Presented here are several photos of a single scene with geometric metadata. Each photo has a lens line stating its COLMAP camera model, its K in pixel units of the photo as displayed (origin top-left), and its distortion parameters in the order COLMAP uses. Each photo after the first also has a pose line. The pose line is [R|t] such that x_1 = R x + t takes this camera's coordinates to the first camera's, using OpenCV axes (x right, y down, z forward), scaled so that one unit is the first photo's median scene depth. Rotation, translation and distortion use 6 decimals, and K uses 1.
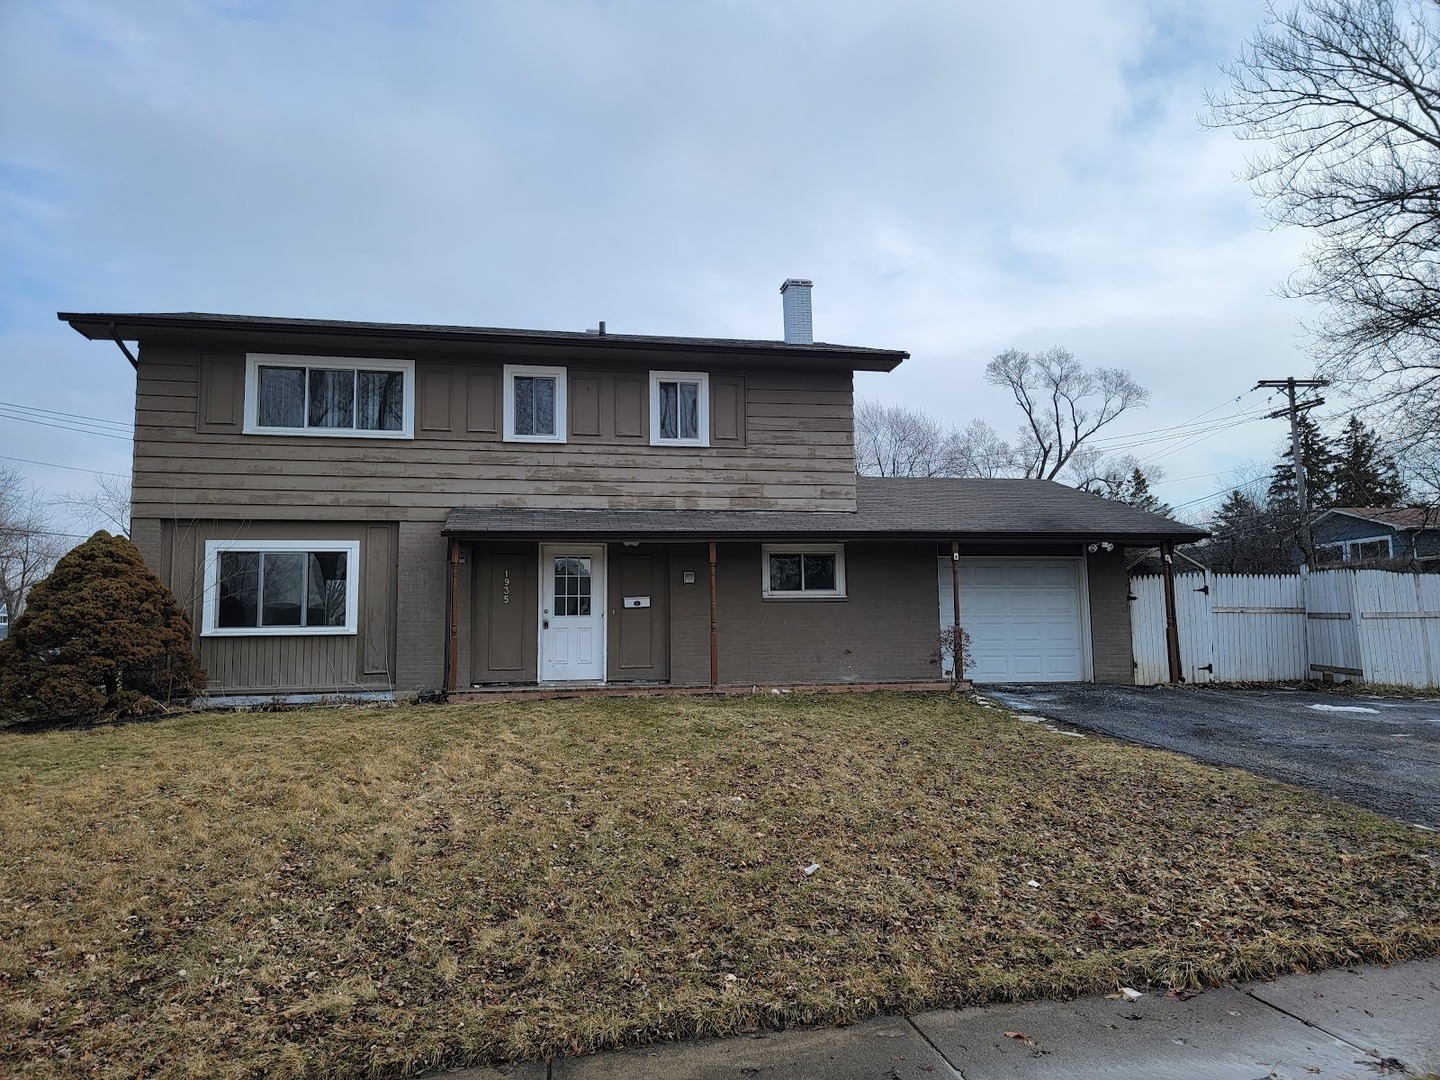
lens RADIAL K [[997.2, 0, 719.0], [0, 997.2, 535.2], [0, 0, 1]] dist [0.080029, -0.061601]
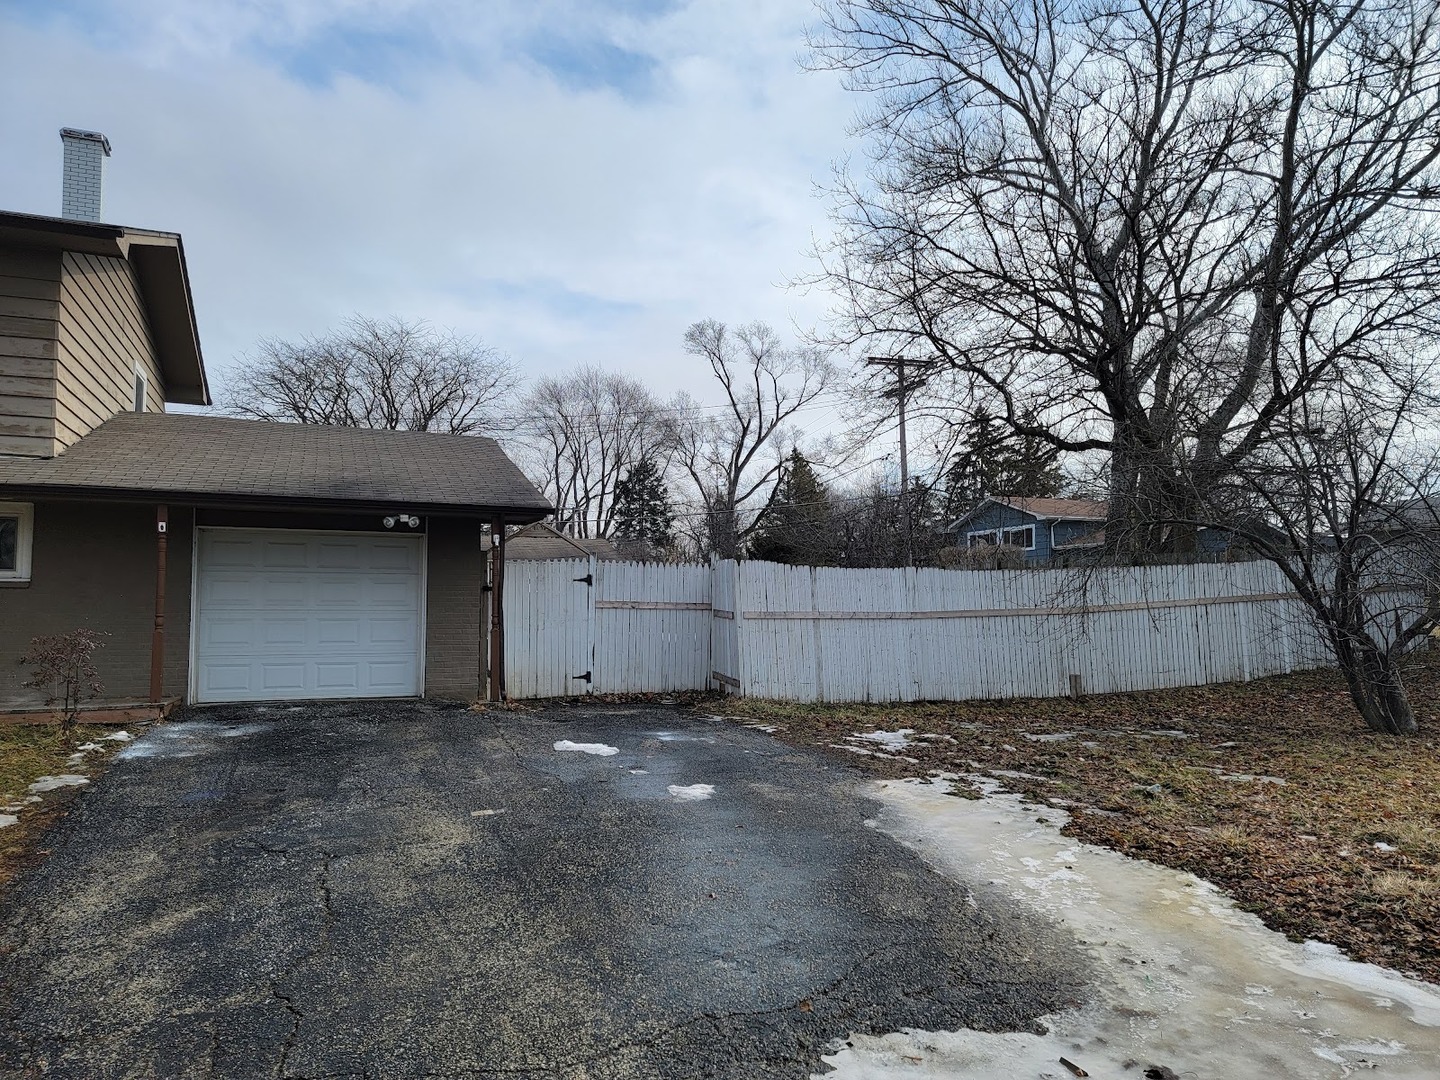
lens RADIAL K [[997.2, 0, 711.0], [0, 997.2, 547.6], [0, 0, 1]] dist [0.080029, -0.061601]
pose [[0.978338, 0.029011, 0.204970, 0.233938], [-0.037327, 0.998625, 0.036821, -0.002284], [-0.203620, -0.043674, 0.978075, 0.117873]]
